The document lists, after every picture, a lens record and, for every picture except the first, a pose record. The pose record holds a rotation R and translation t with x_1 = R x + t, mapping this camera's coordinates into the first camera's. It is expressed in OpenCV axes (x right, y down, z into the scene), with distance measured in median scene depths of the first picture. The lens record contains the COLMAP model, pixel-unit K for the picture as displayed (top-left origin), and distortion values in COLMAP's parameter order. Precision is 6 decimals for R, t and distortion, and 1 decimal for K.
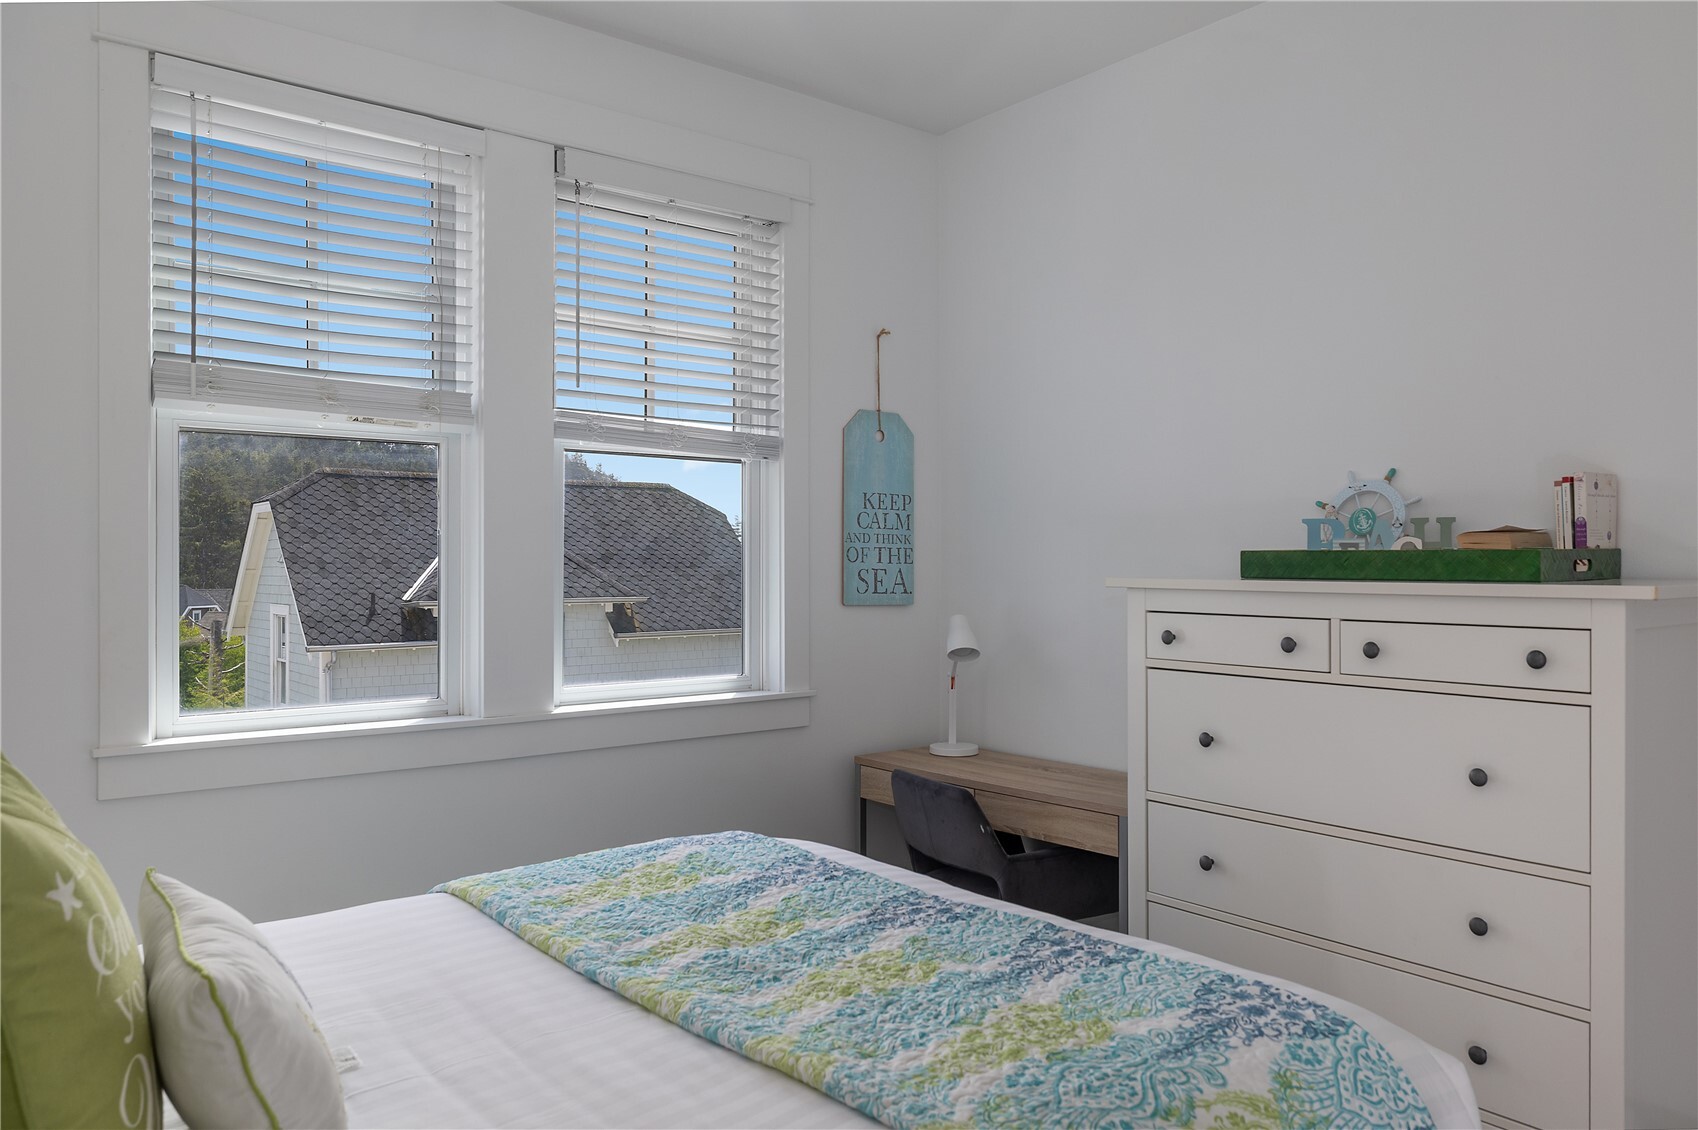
lens RADIAL K [[1196.1, 0, 849.0], [0, 1196.1, 565.0], [0, 0, 1]] dist [0.008325, 0.003315]
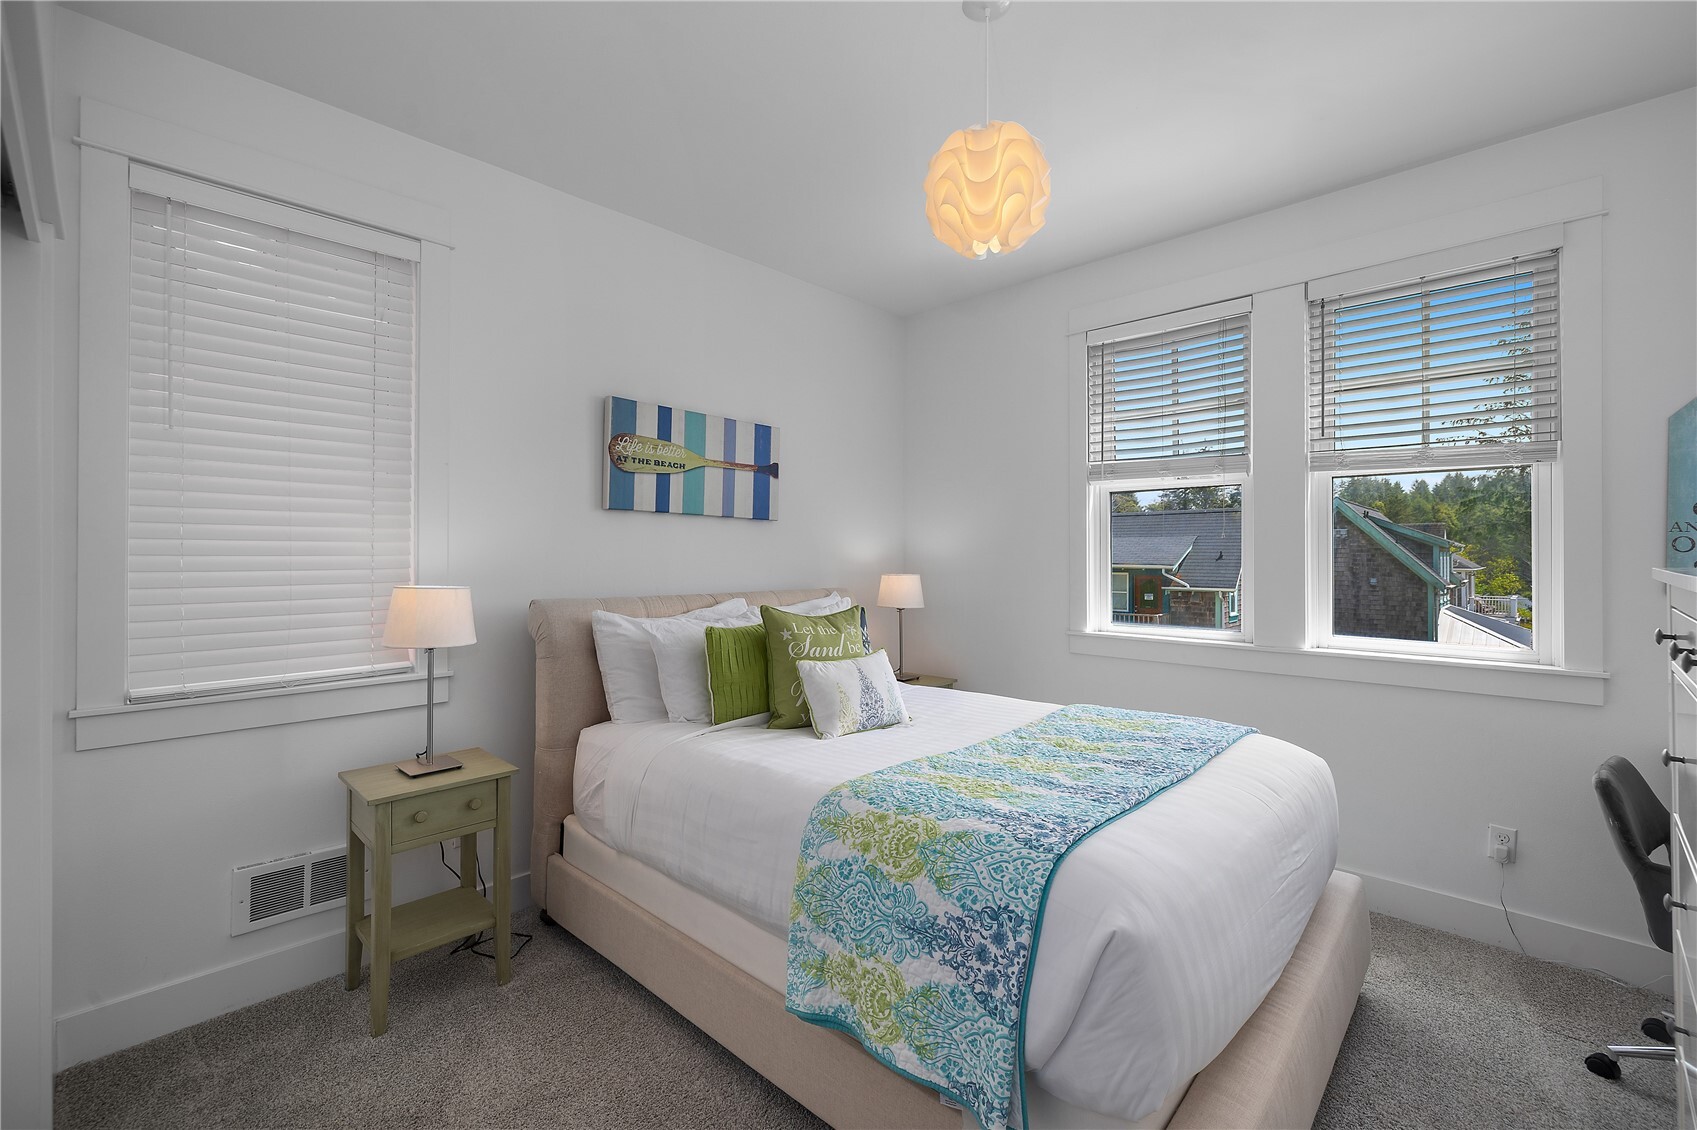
lens RADIAL K [[716.1, 0, 842.6], [0, 716.1, 557.7], [0, 0, 1]] dist [0.000552, -0.000031]
pose [[0.131566, 0.003188, -0.991302, 1.293620], [-0.001893, 0.999994, 0.002965, 0.004636], [0.991306, 0.001487, 0.131571, 0.619152]]
